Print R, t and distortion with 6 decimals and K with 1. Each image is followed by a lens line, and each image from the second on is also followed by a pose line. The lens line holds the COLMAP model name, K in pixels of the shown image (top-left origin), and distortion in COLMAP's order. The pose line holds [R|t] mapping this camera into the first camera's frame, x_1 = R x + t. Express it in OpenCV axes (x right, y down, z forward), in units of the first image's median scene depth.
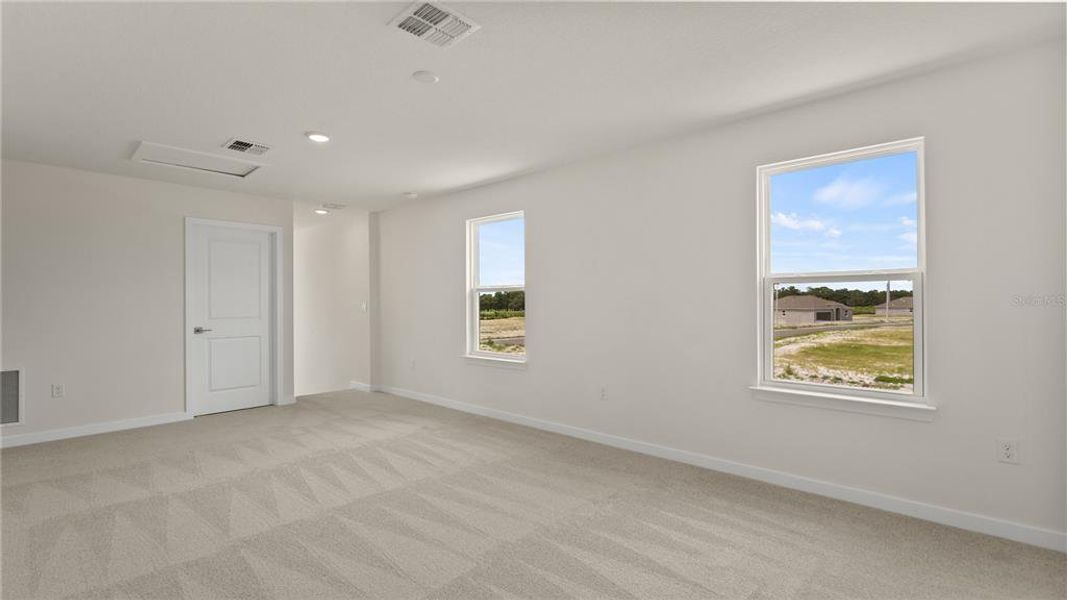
lens RADIAL K [[488.6, 0, 528.8], [0, 488.6, 297.0], [0, 0, 1]] dist [0.000409, 0.000160]
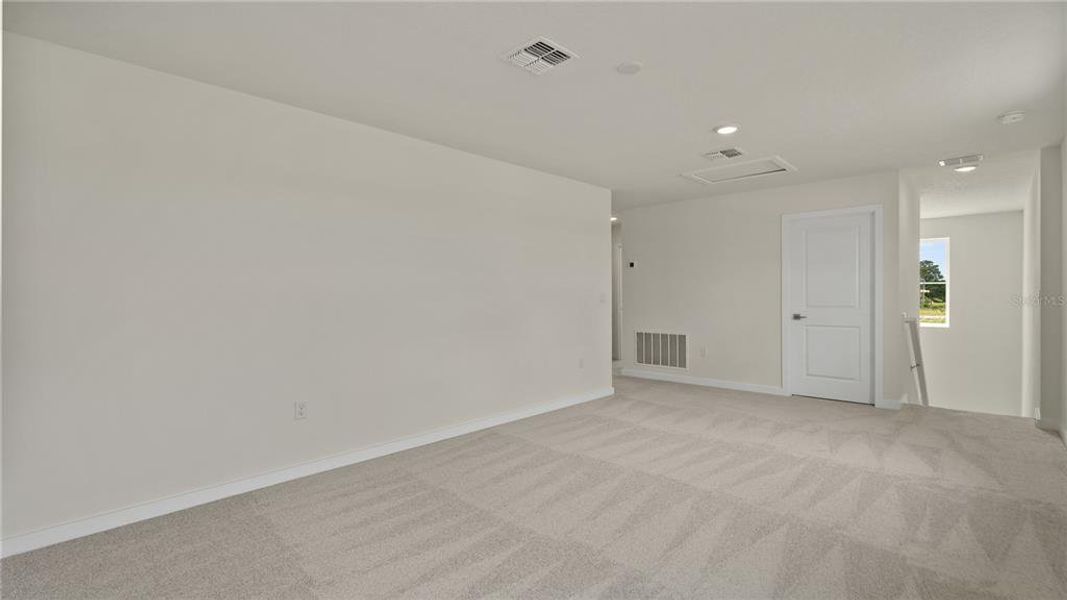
lens RADIAL K [[488.6, 0, 528.8], [0, 488.6, 297.0], [0, 0, 1]] dist [0.000409, 0.000160]
pose [[-0.025586, 0.009266, -0.999630, 0.516850], [0.017579, 0.999807, 0.008818, 0.005221], [0.999518, -0.017347, -0.025744, 0.528668]]
